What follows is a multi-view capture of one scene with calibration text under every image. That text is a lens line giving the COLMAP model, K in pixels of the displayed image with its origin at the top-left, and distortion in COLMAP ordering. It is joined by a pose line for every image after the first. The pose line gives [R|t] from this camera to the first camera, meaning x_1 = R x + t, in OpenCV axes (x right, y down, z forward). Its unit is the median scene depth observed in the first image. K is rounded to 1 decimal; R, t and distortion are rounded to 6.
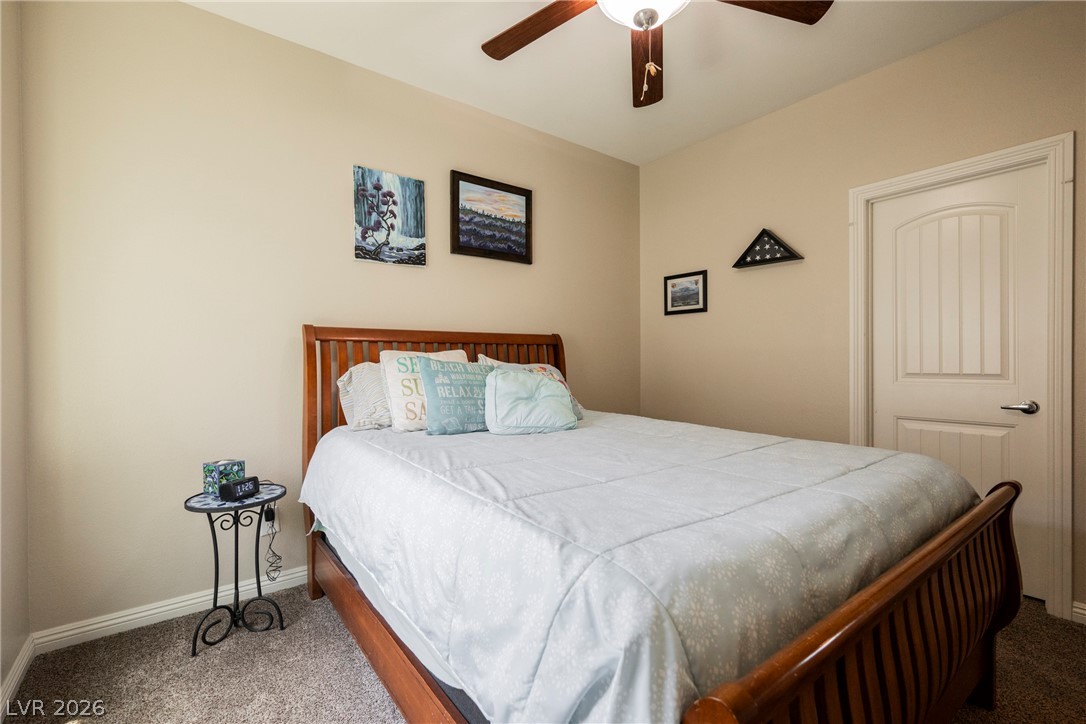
lens RADIAL K [[483.4, 0, 539.5], [0, 483.4, 362.3], [0, 0, 1]] dist [0.001883, -0.000102]
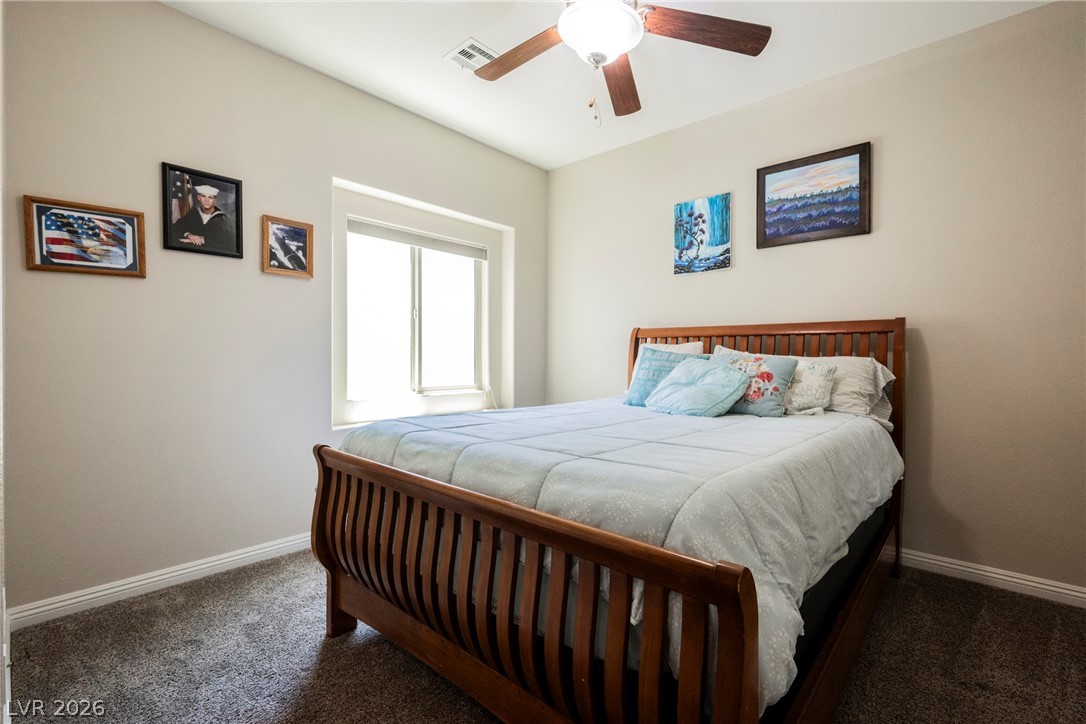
lens RADIAL K [[483.4, 0, 538.6], [0, 483.4, 359.9], [0, 0, 1]] dist [0.001883, -0.000102]
pose [[0.185588, 0.012211, -0.982552, 0.803364], [-0.009102, 0.999901, 0.010708, 0.007675], [0.982585, 0.006956, 0.185681, 0.363342]]
